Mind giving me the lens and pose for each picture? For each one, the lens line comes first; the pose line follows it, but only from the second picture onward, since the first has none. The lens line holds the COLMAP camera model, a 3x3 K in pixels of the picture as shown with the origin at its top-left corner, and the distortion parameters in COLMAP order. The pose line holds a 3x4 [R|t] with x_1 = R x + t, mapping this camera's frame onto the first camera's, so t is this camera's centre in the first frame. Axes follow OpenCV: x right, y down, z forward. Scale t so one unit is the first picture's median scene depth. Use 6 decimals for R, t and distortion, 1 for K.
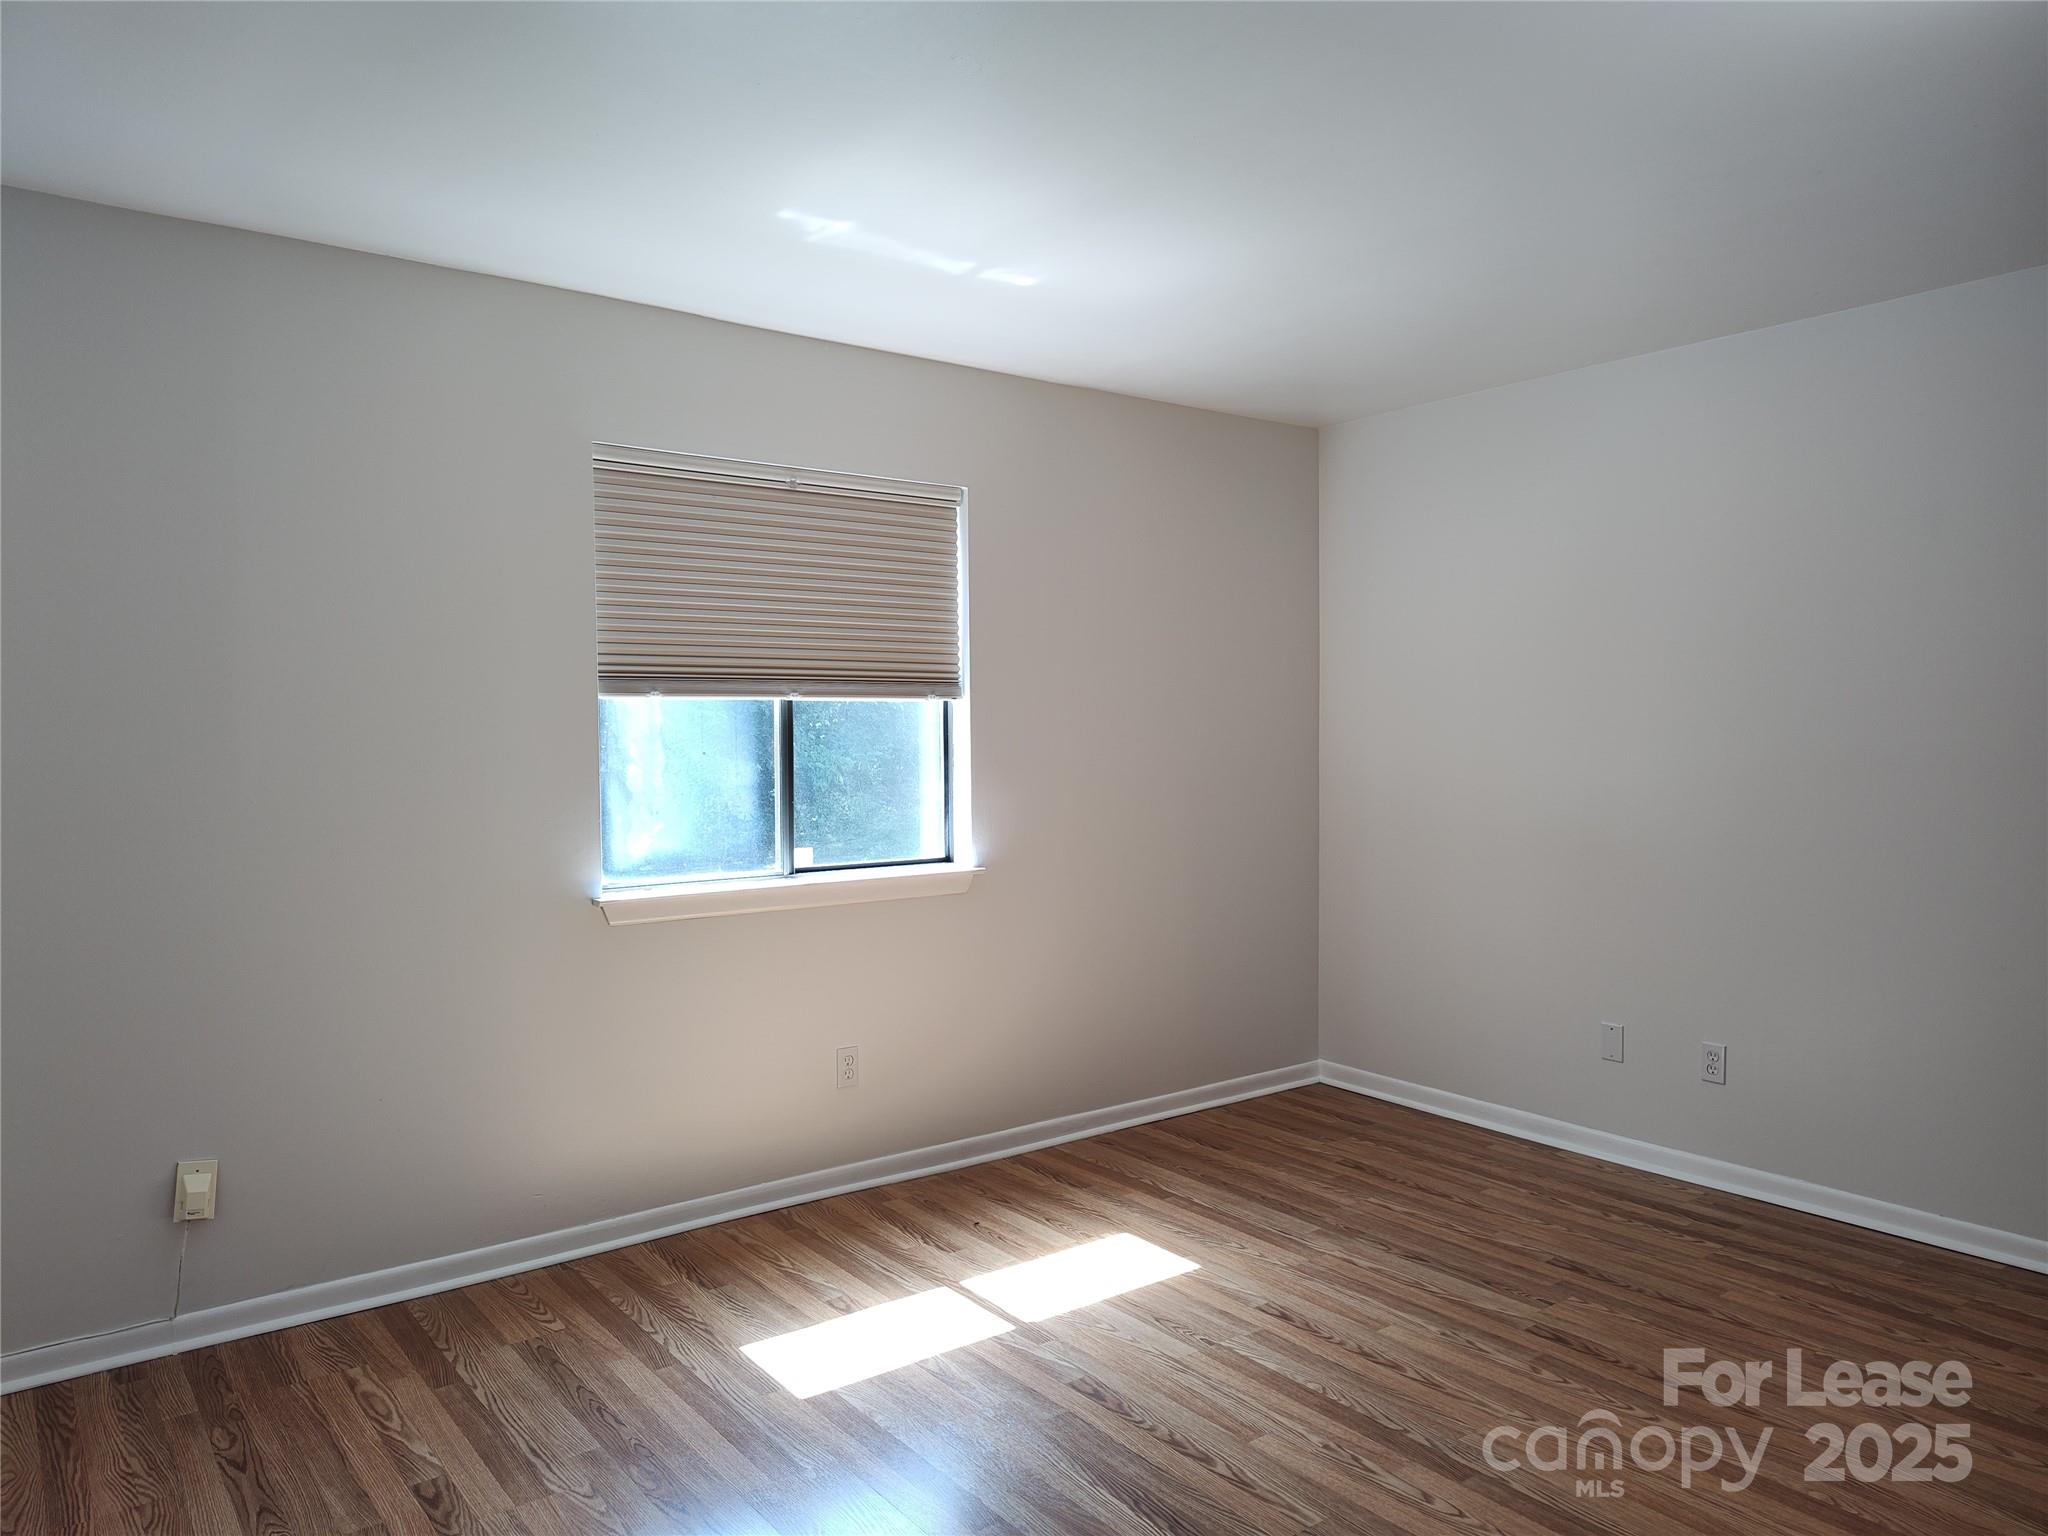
lens RADIAL K [[1423.4, 0, 1024.0], [0, 1423.4, 768.0], [0, 0, 1]] dist [0.005365, 0.004866]
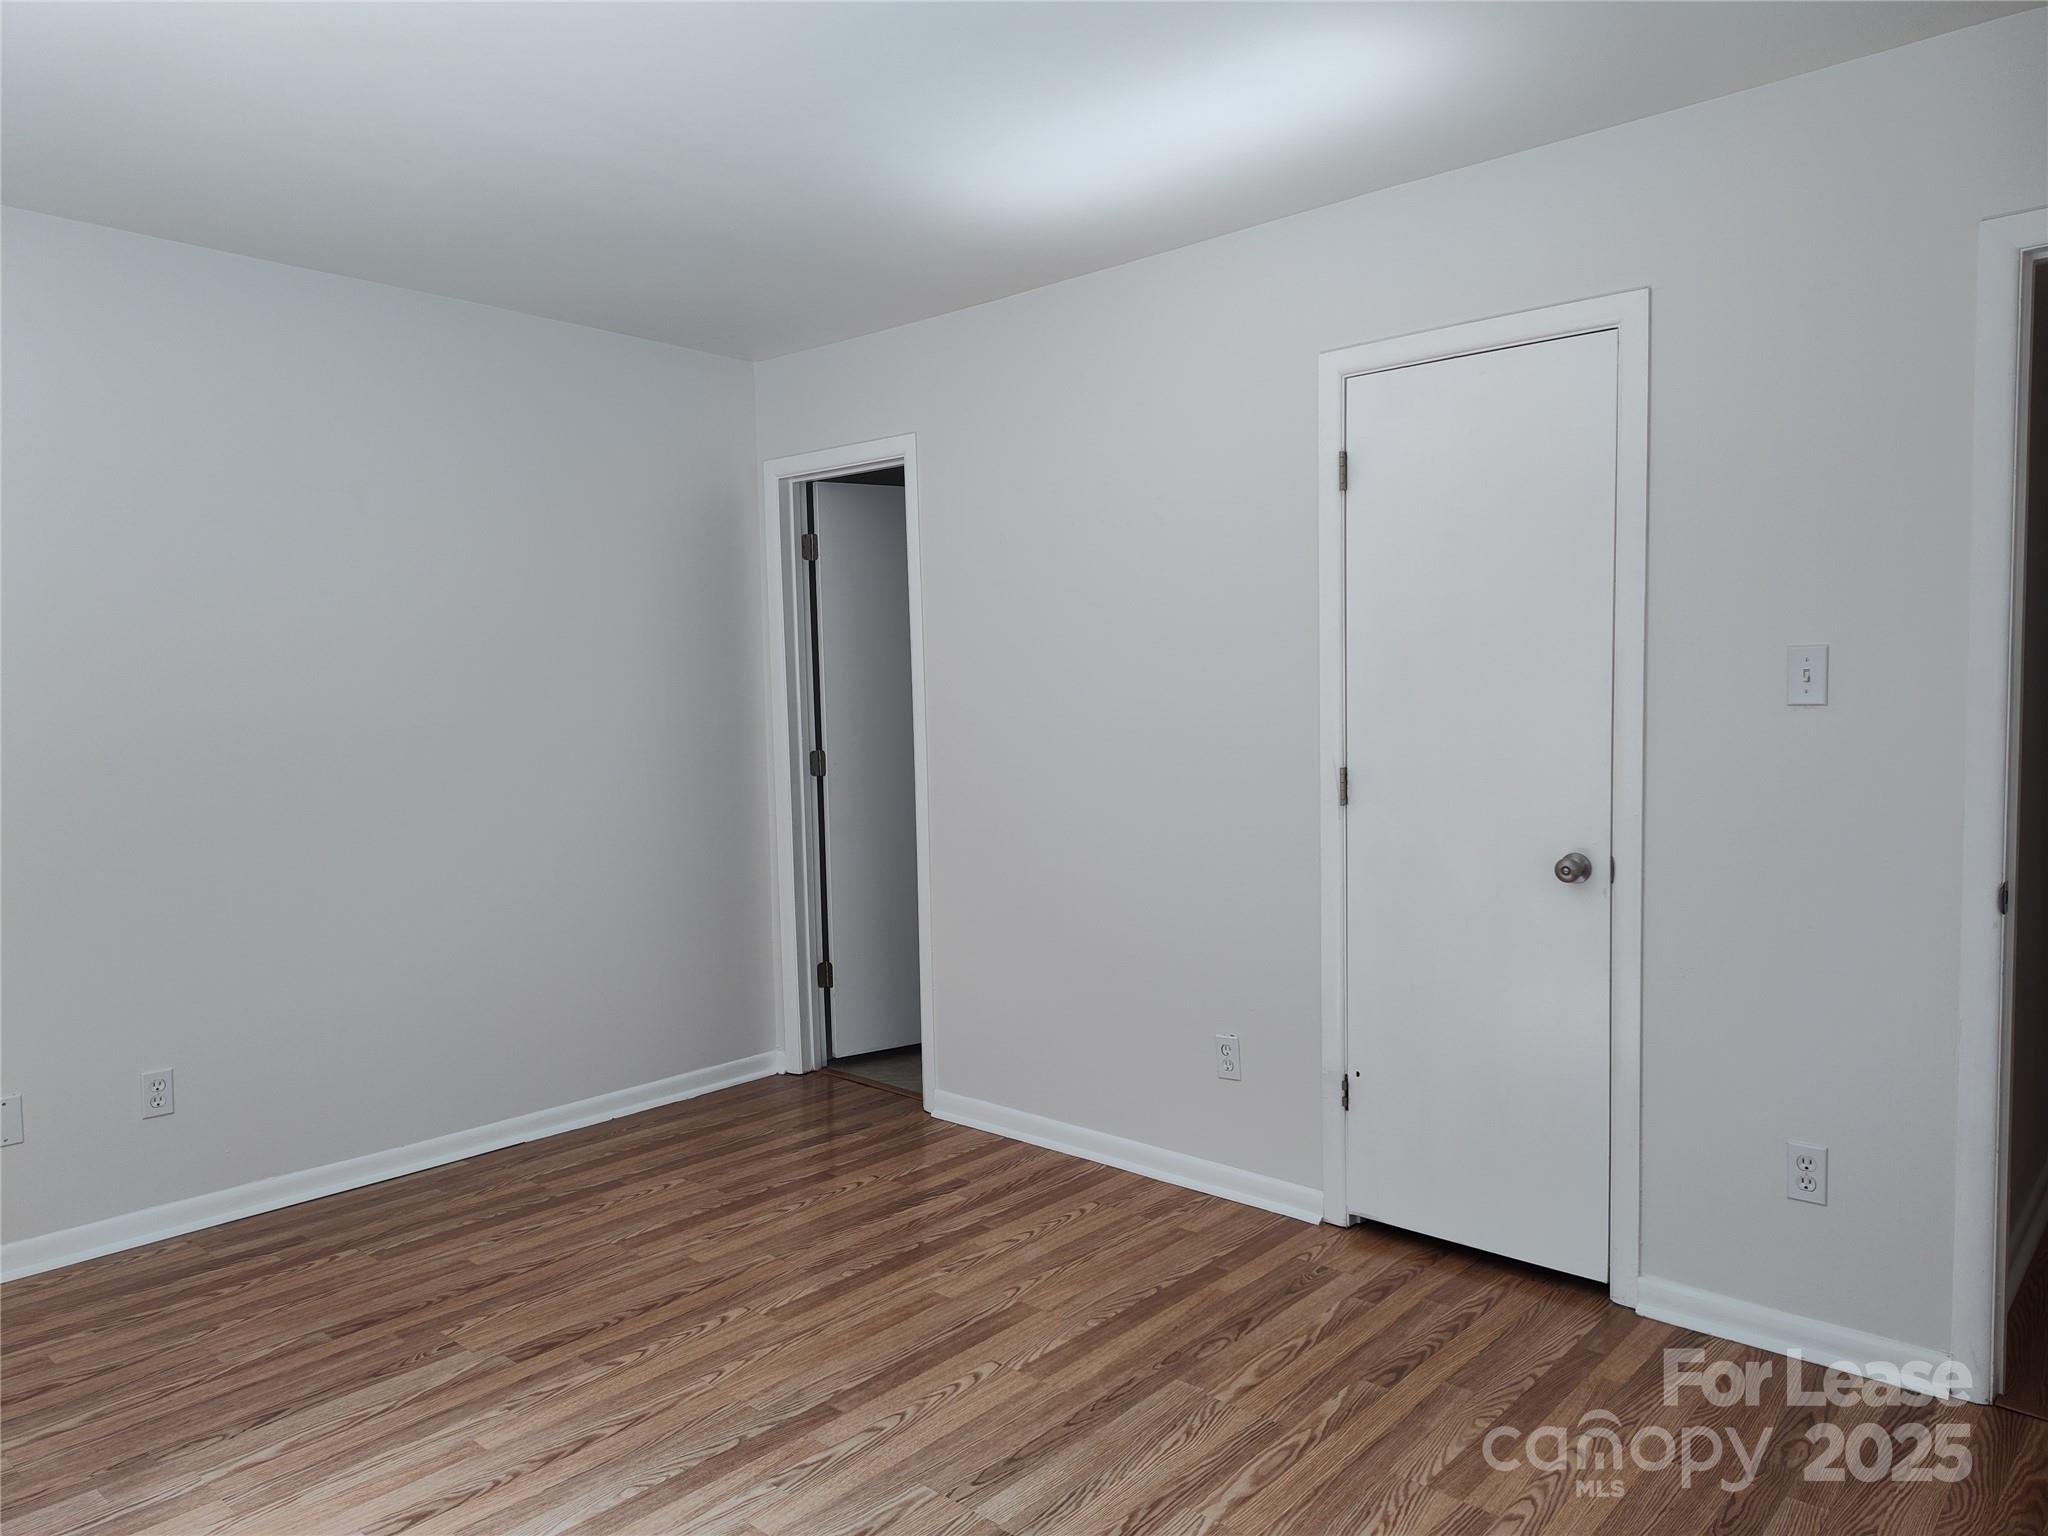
lens RADIAL K [[1376.0, 0, 1024.0], [0, 1376.0, 768.0], [0, 0, 1]] dist [0.058061, 0.000023]
pose [[-0.185556, -0.042558, 0.981712, -0.528746], [0.033985, 0.998186, 0.049695, -0.014988], [-0.982046, 0.042585, -0.183773, 0.776085]]
